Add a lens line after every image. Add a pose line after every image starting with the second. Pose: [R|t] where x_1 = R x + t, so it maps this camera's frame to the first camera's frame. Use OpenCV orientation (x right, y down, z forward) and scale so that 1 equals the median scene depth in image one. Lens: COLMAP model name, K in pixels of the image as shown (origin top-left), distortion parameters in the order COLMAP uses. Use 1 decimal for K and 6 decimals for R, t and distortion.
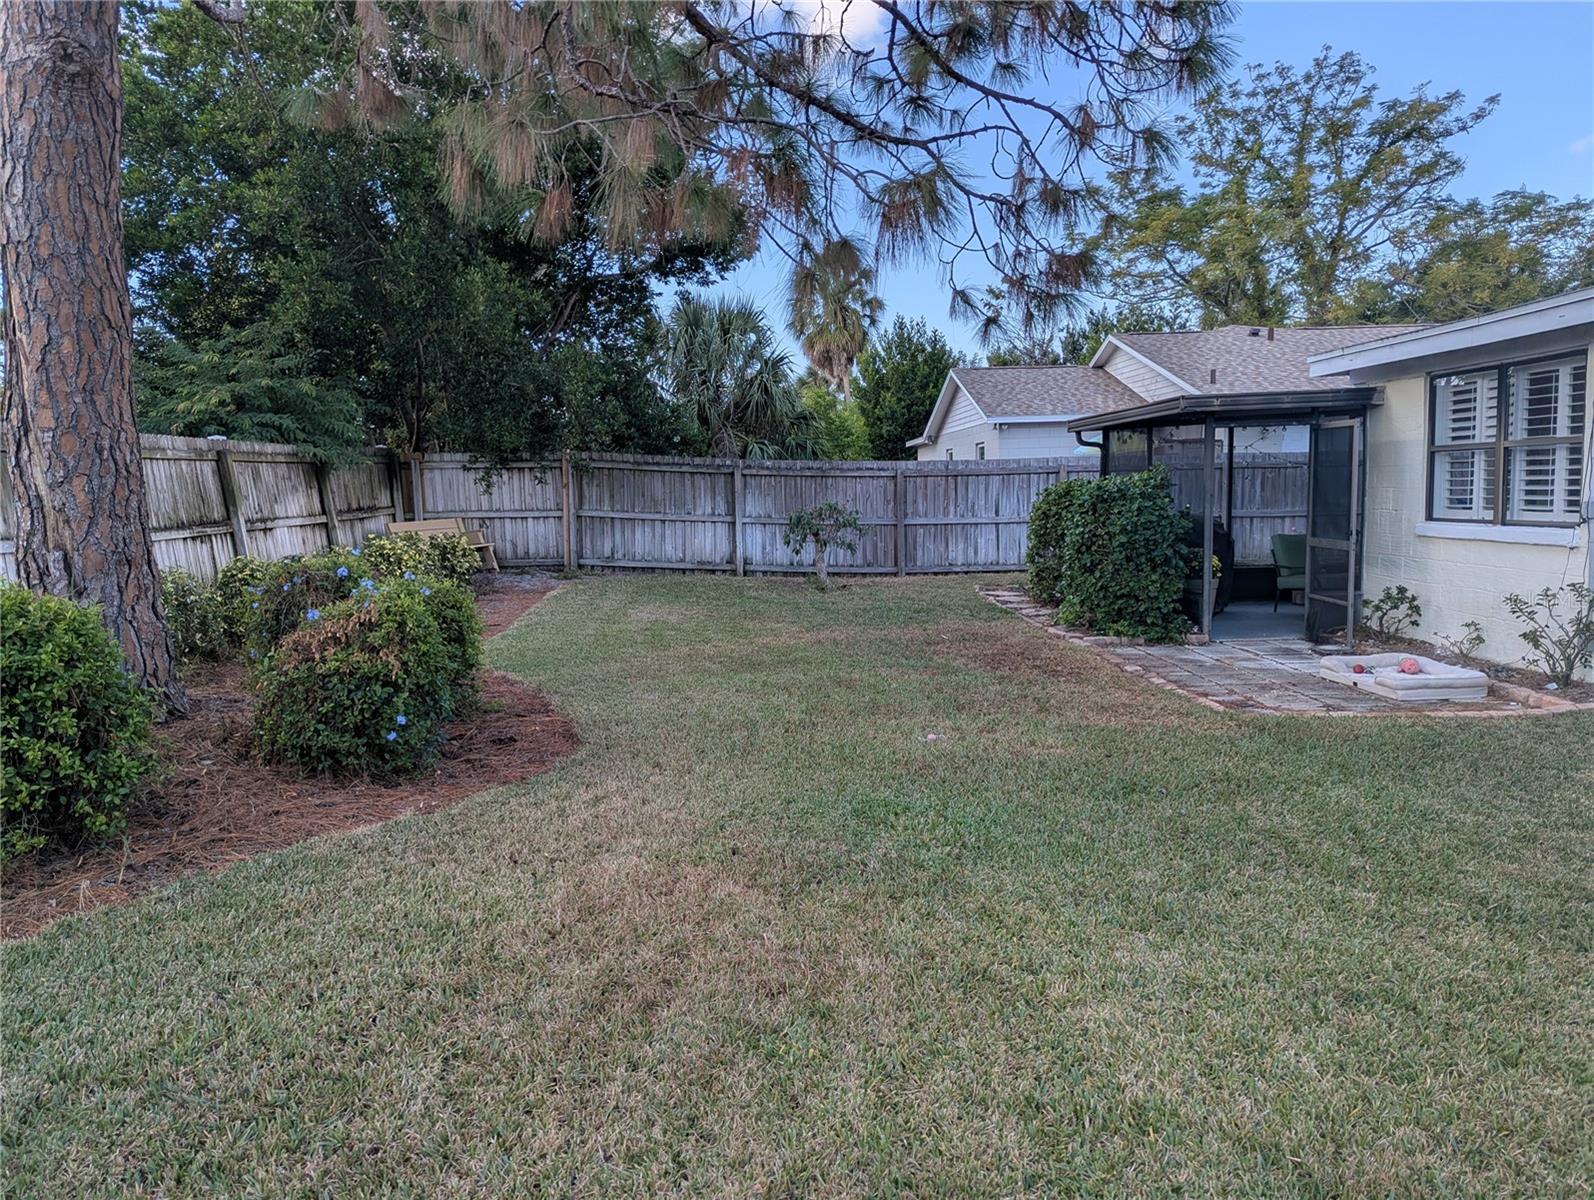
lens RADIAL K [[1133.7, 0, 798.6], [0, 1133.7, 598.8], [0, 0, 1]] dist [0.062561, -0.053815]
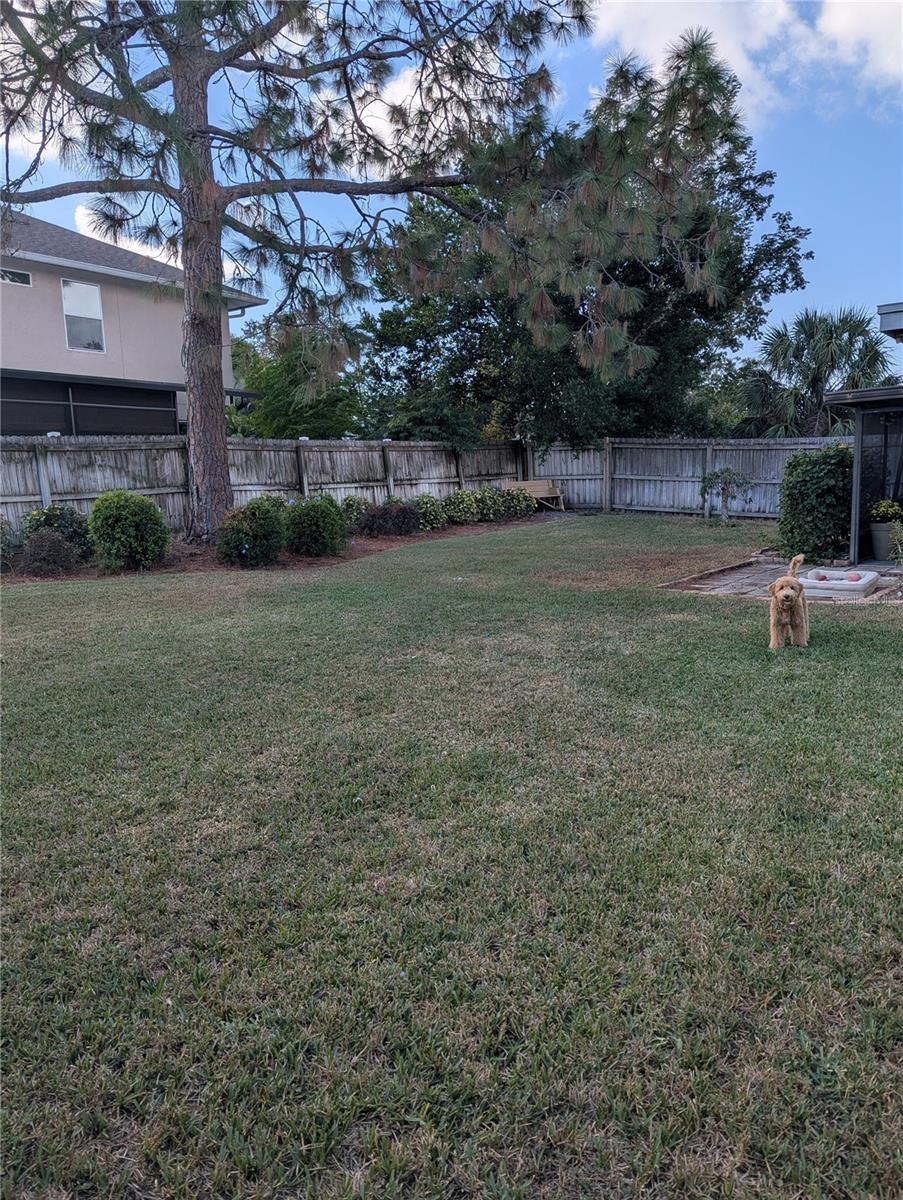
lens RADIAL K [[854.5, 0, 450.0], [0, 854.5, 600.6], [0, 0, 1]] dist [-0.001624, -0.000464]
pose [[0.758041, 0.089867, -0.645986, 0.447278], [-0.049052, 0.995512, 0.080930, 0.014634], [0.650360, -0.029661, 0.759047, -0.086700]]
